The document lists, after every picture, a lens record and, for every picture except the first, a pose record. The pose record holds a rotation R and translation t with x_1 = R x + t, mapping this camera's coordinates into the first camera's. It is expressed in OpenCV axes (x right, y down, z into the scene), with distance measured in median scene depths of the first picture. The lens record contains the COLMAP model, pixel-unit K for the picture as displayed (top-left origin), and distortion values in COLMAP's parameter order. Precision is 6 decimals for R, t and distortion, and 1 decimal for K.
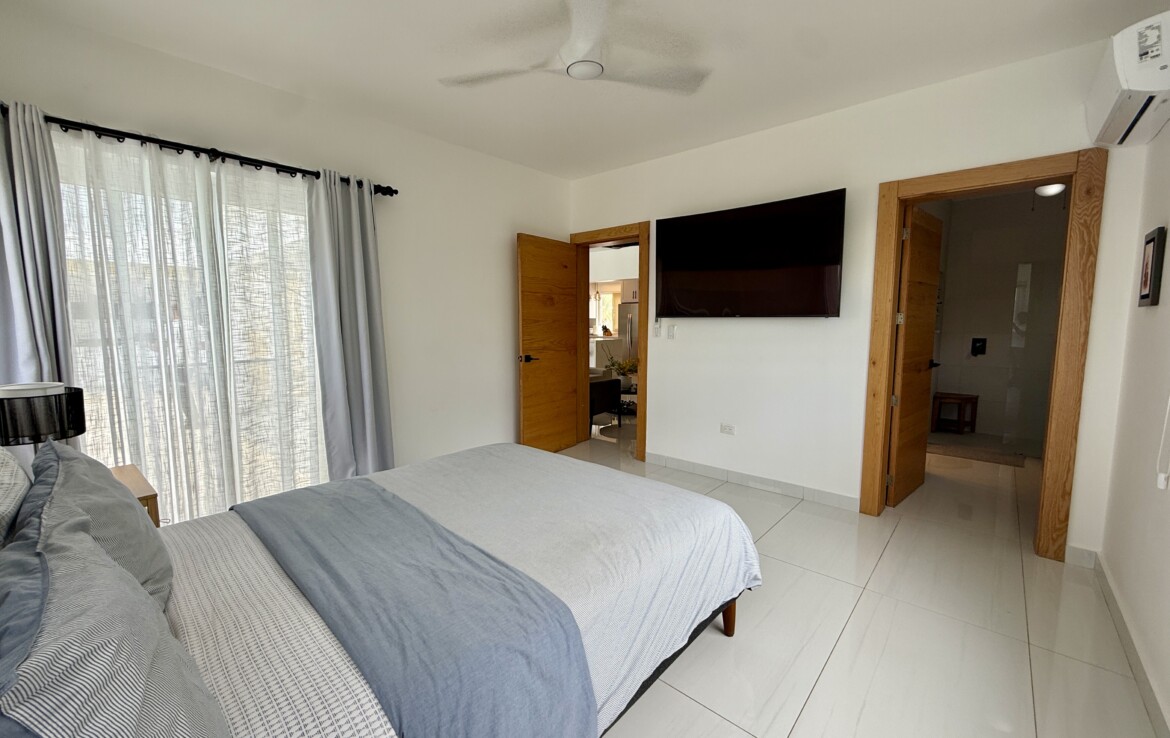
lens RADIAL K [[462.1, 0, 581.7], [0, 462.1, 369.4], [0, 0, 1]] dist [0.000764, -0.000004]
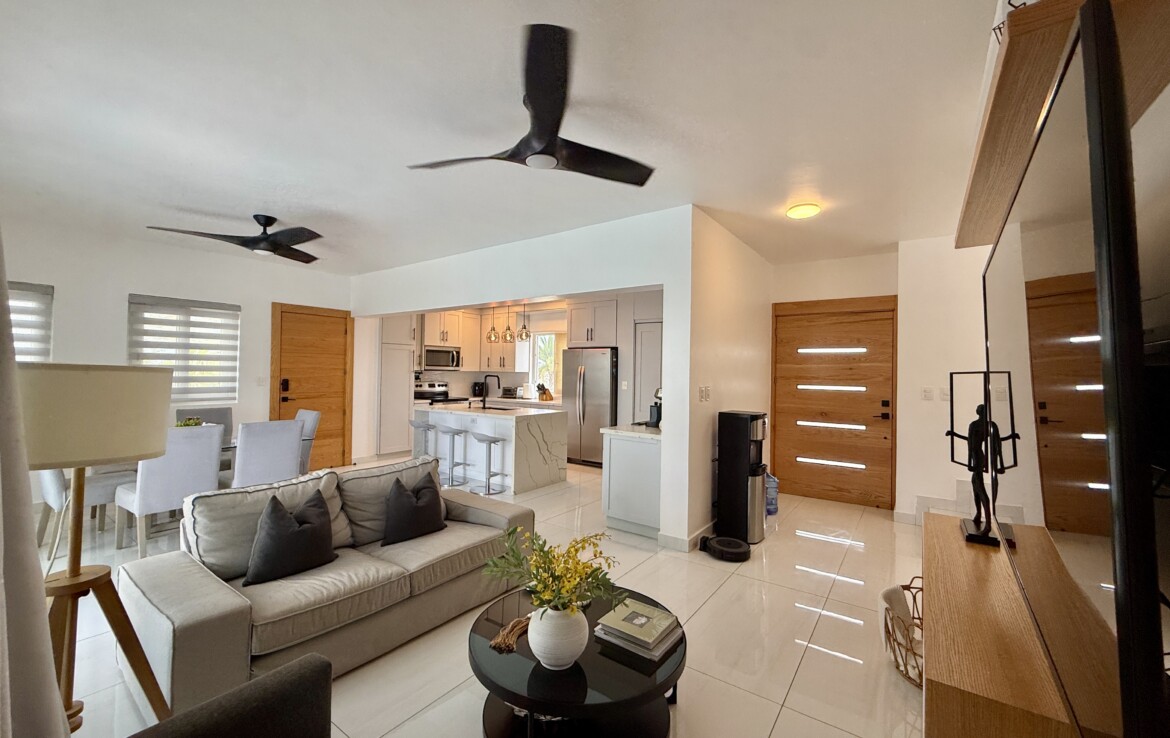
lens RADIAL K [[465.7, 0, 585.8], [0, 465.7, 366.7], [0, 0, 1]] dist [0.000552, 0.000165]
pose [[0.992821, 0.020363, 0.117862, 0.036216], [-0.006952, 0.993559, -0.113100, -0.049076], [-0.119406, 0.111469, 0.986568, 0.385954]]
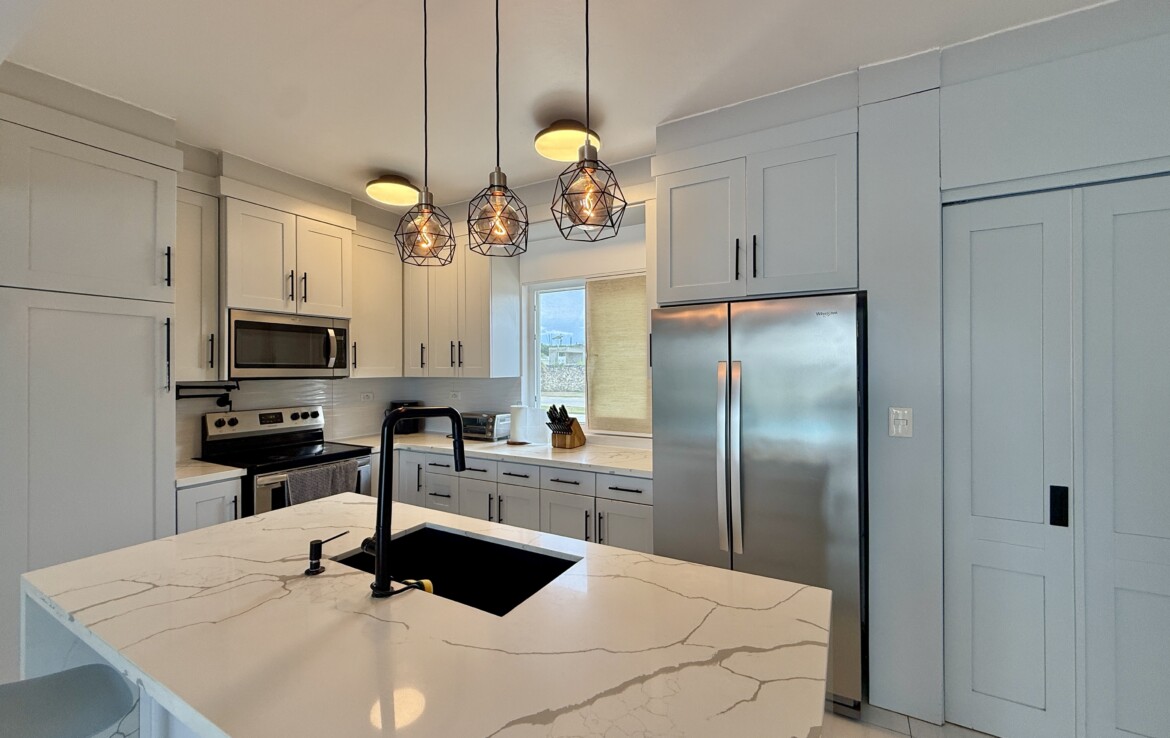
lens RADIAL K [[465.7, 0, 585.8], [0, 465.7, 366.7], [0, 0, 1]] dist [0.000552, 0.000165]
pose [[0.973719, -0.000980, 0.227749, 0.007259], [0.025120, 0.994352, -0.103121, -0.093298], [-0.226362, 0.106132, 0.968244, 0.779677]]
